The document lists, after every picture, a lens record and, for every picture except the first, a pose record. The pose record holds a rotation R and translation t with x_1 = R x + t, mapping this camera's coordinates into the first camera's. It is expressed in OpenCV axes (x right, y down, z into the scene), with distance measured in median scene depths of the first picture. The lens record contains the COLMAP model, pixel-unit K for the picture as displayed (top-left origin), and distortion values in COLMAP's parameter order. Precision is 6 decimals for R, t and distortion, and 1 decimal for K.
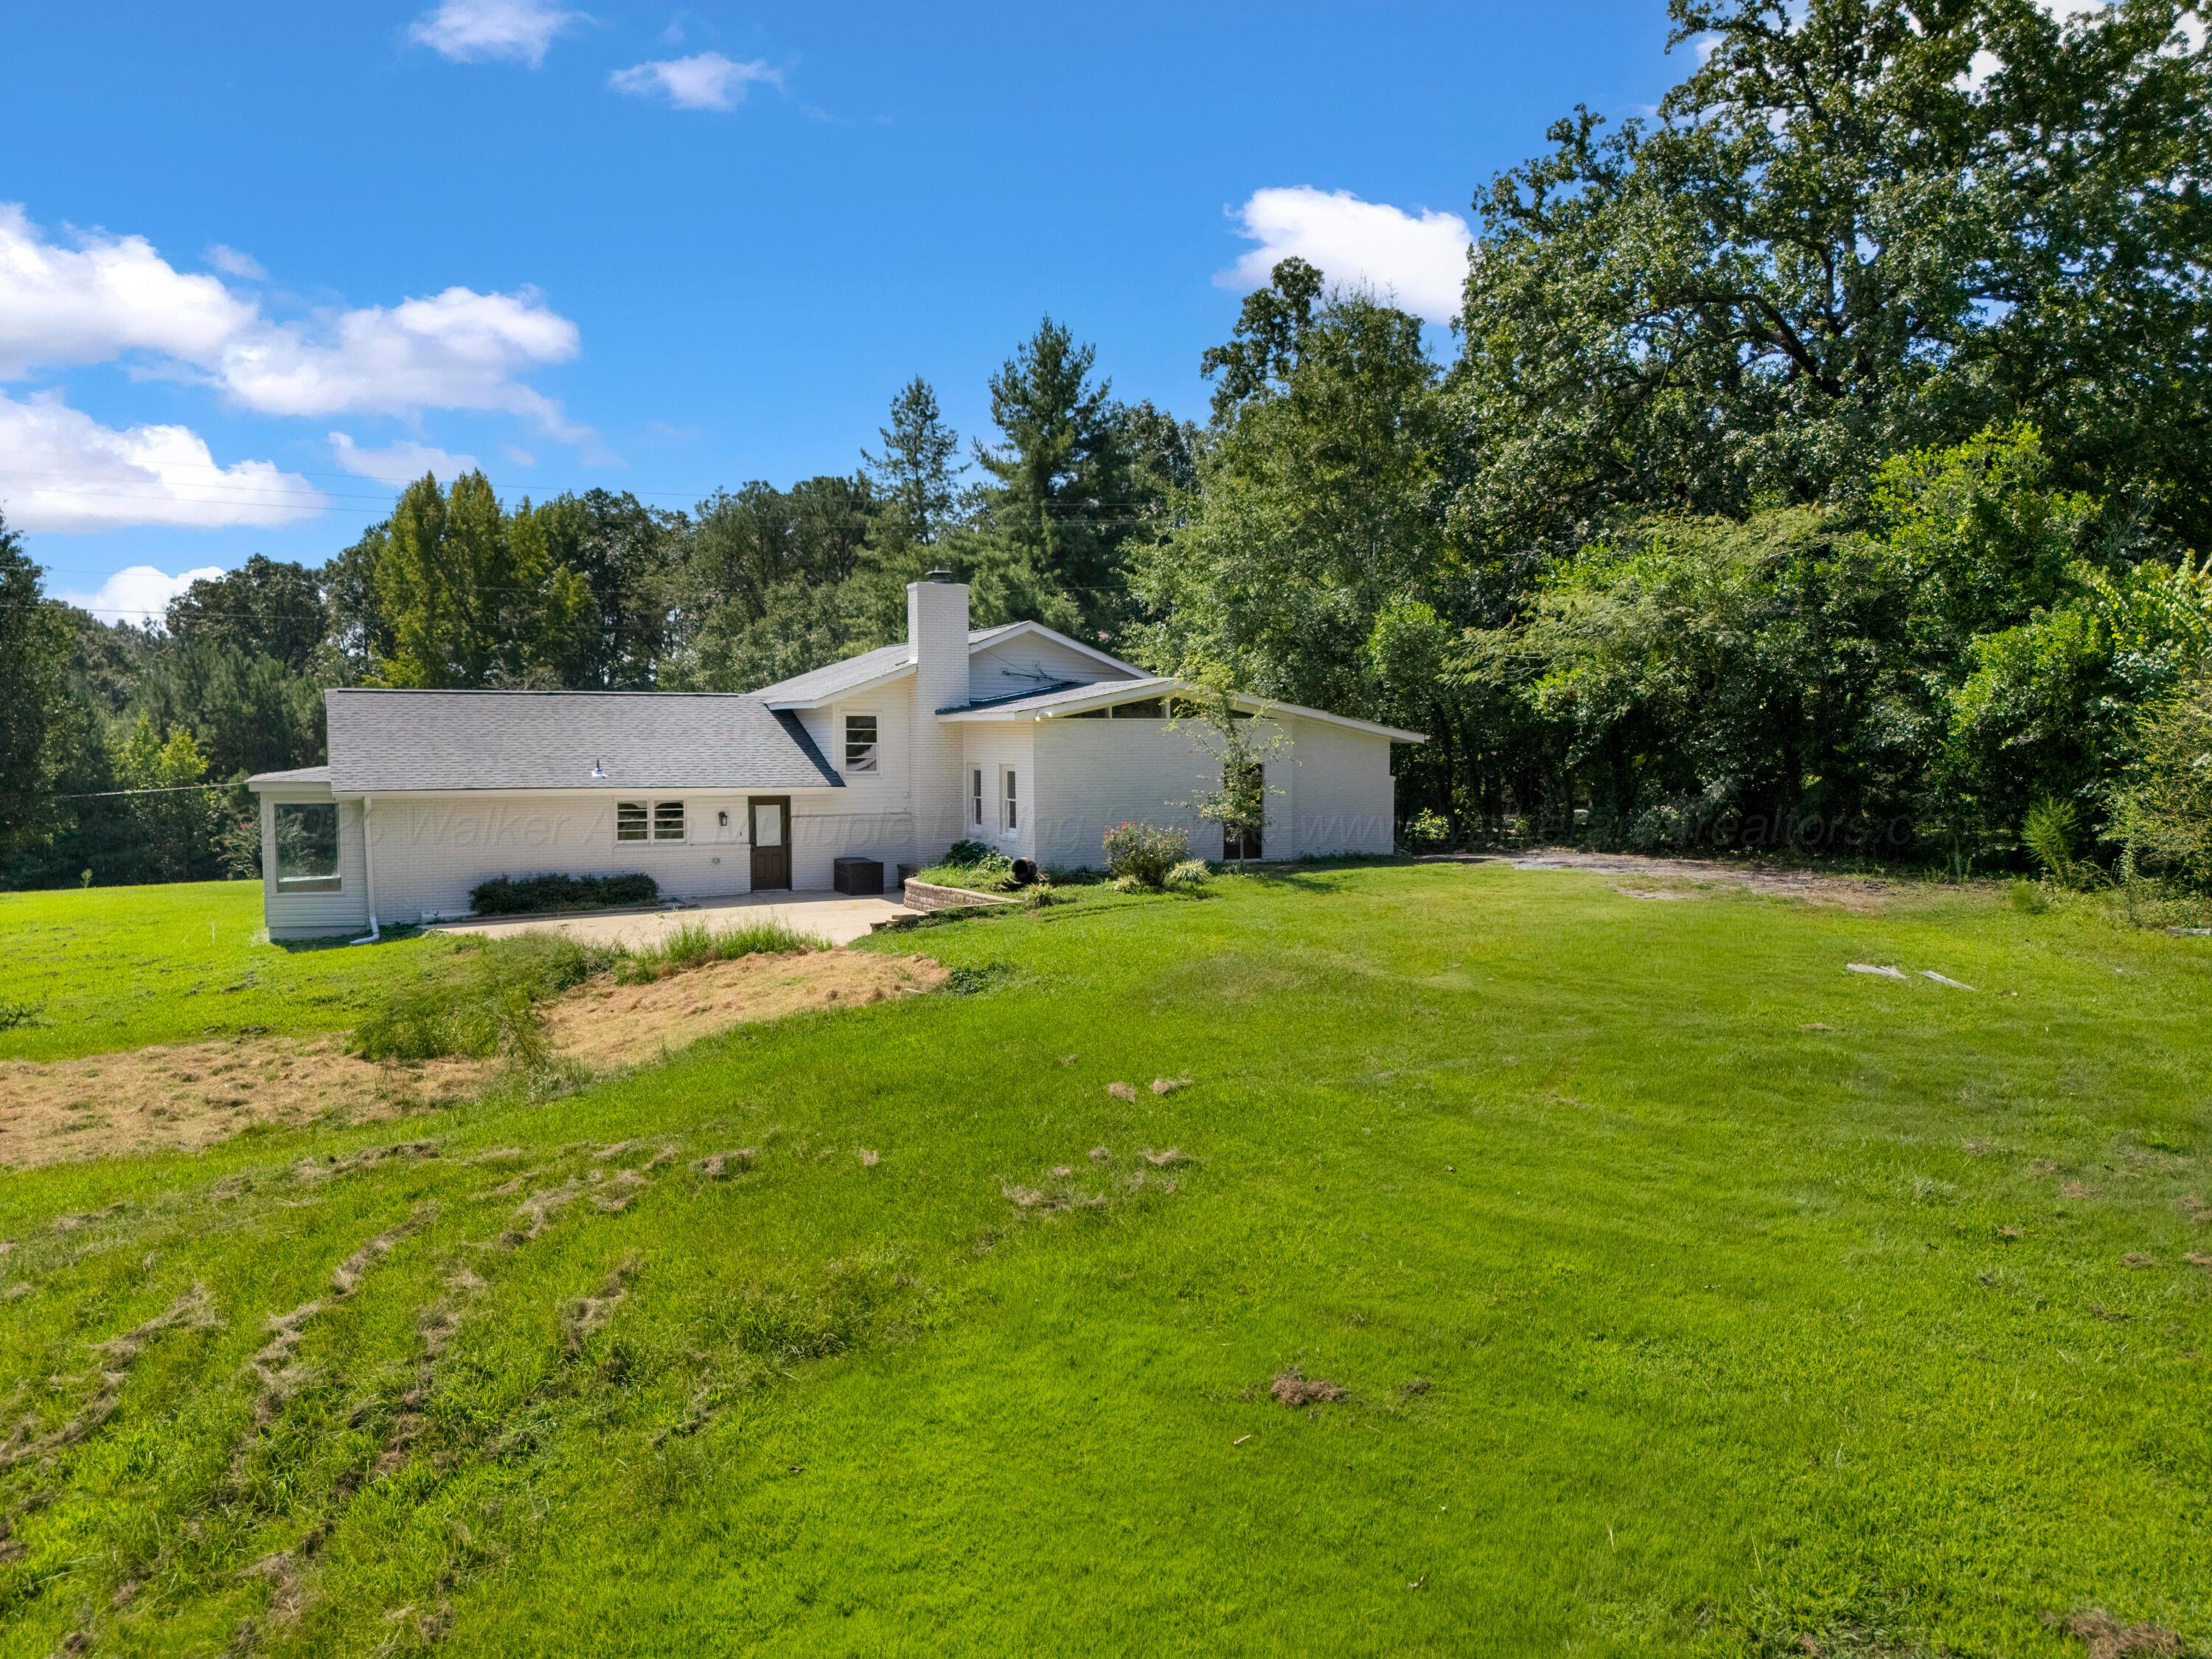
lens RADIAL K [[1601.1, 0, 1106.0], [0, 1601.1, 829.5], [0, 0, 1]] dist [0.020564, -0.007088]
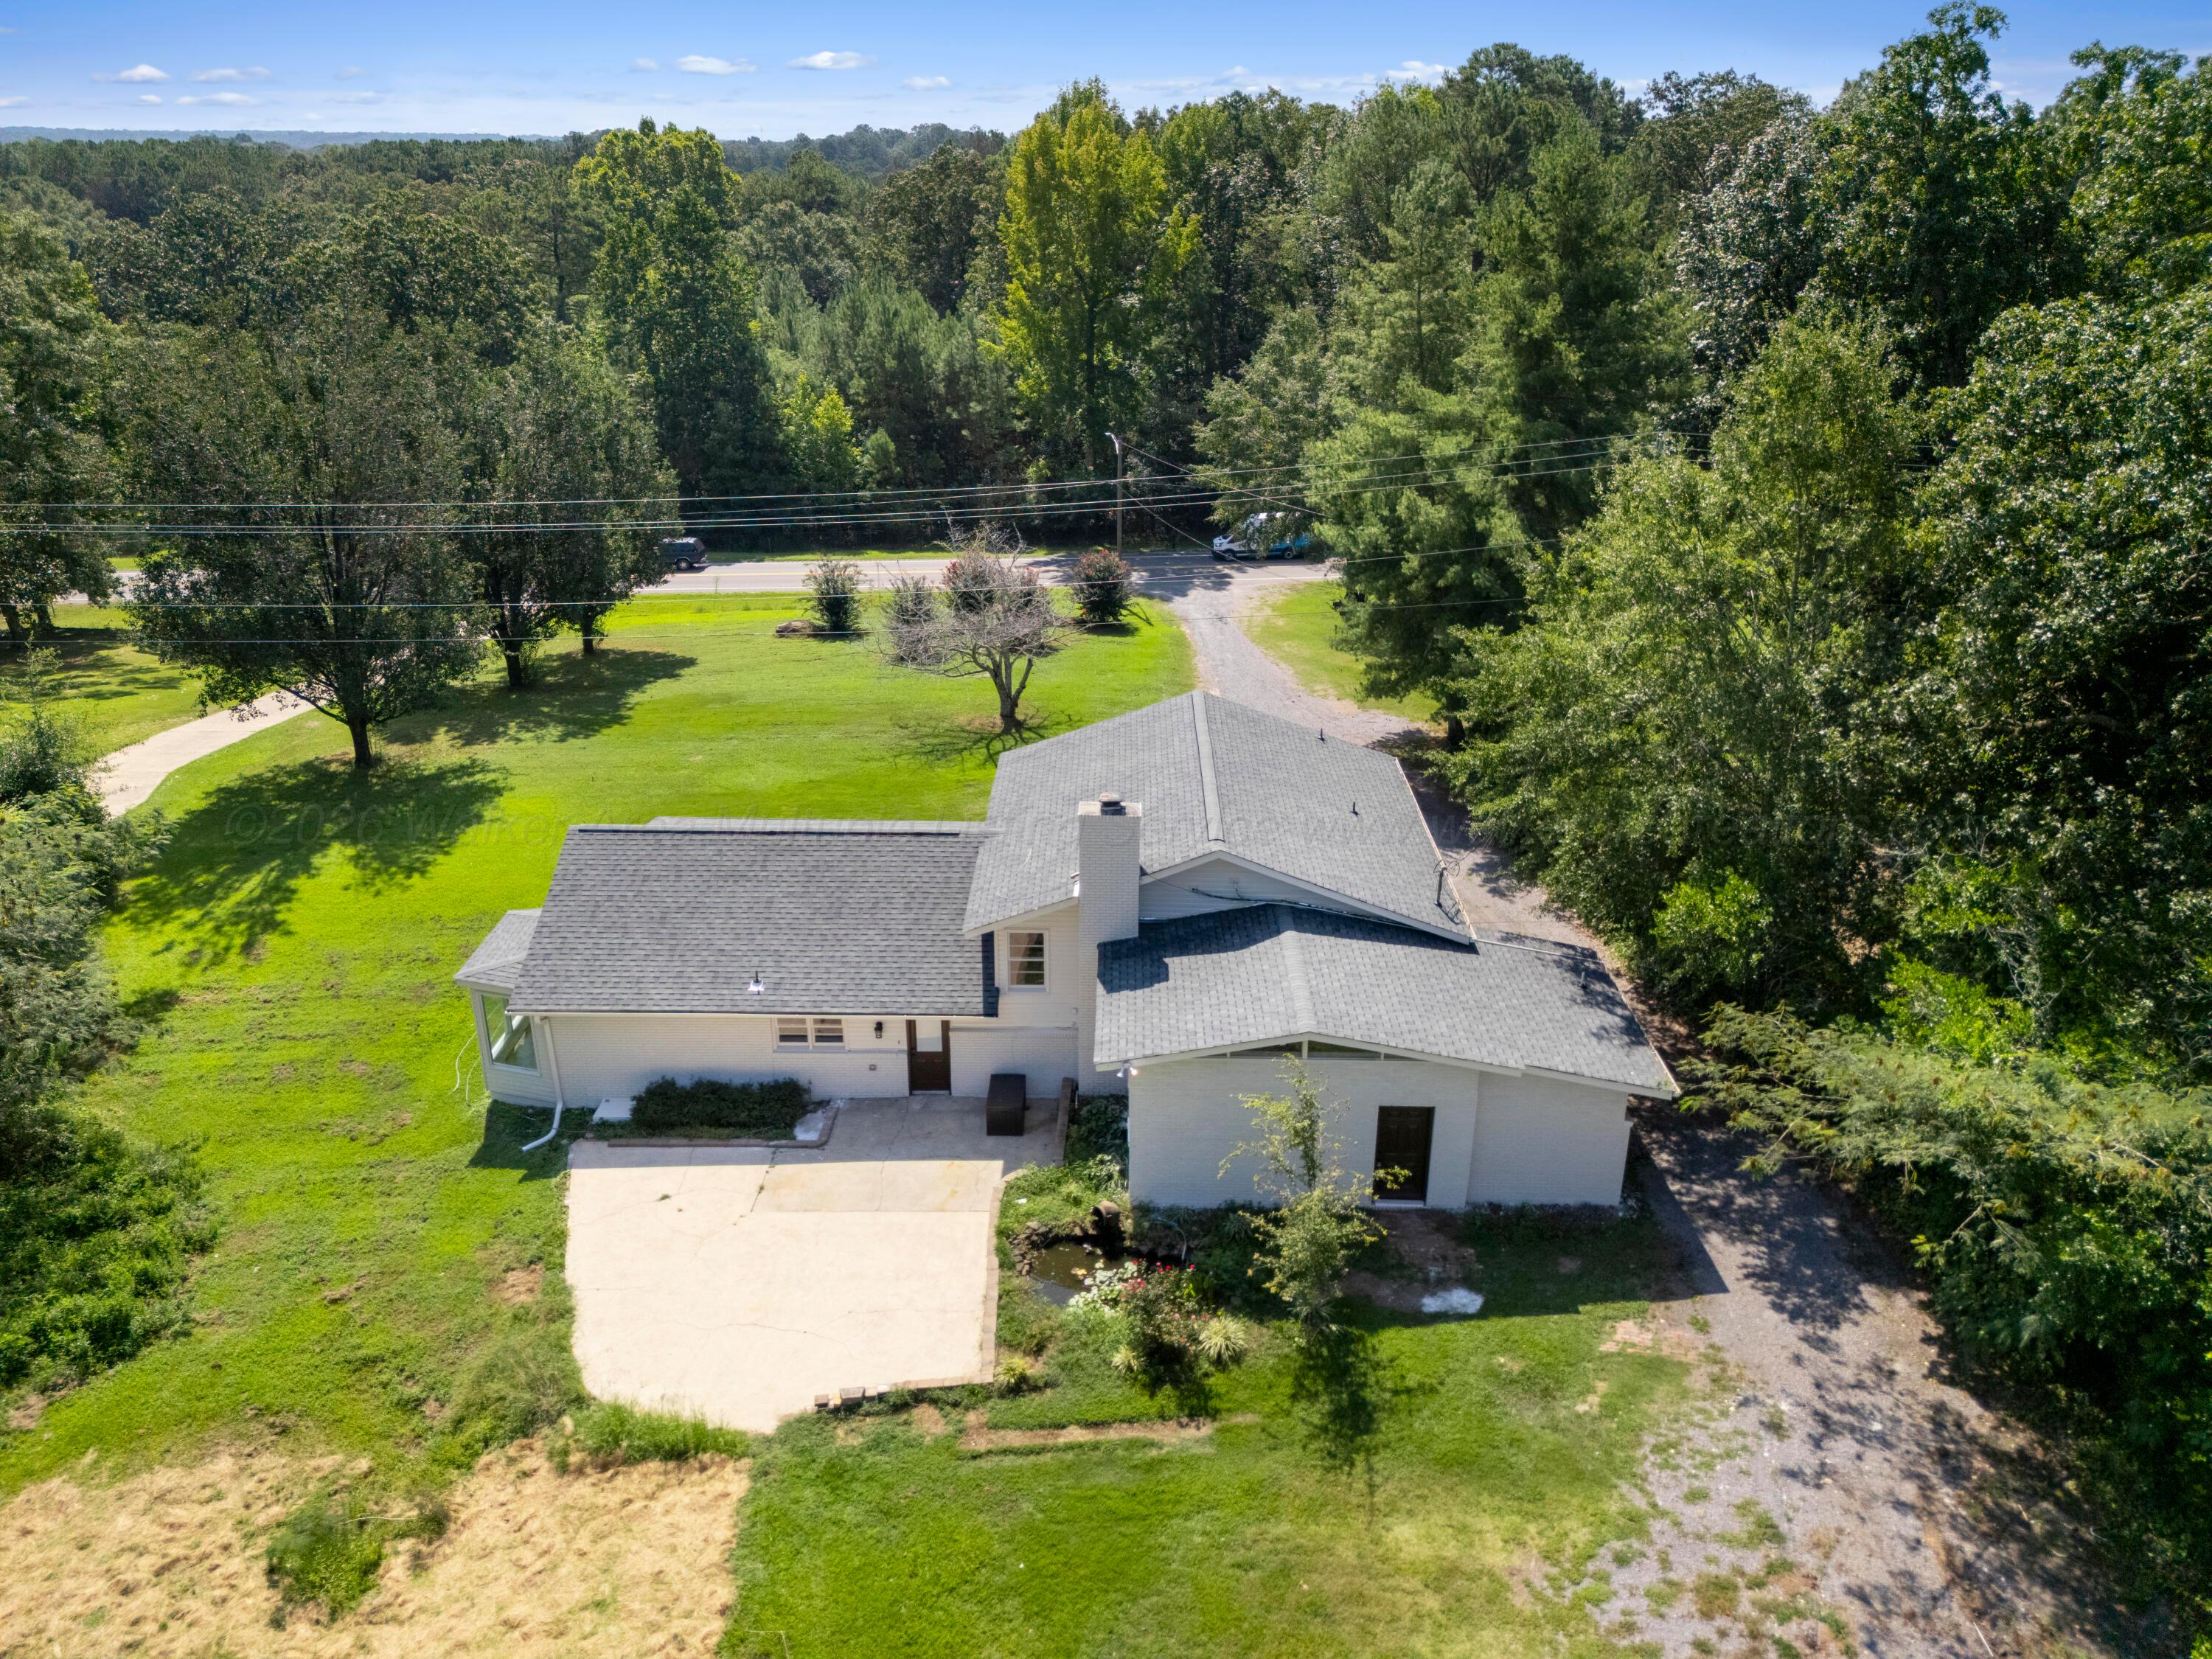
lens RADIAL K [[1601.1, 0, 1106.0], [0, 1601.1, 829.5], [0, 0, 1]] dist [0.020564, -0.007088]
pose [[0.903717, 0.159235, -0.397417, 0.253964], [-0.033160, 0.951506, 0.305839, -0.423743], [0.426845, -0.263213, 0.865172, 0.242442]]
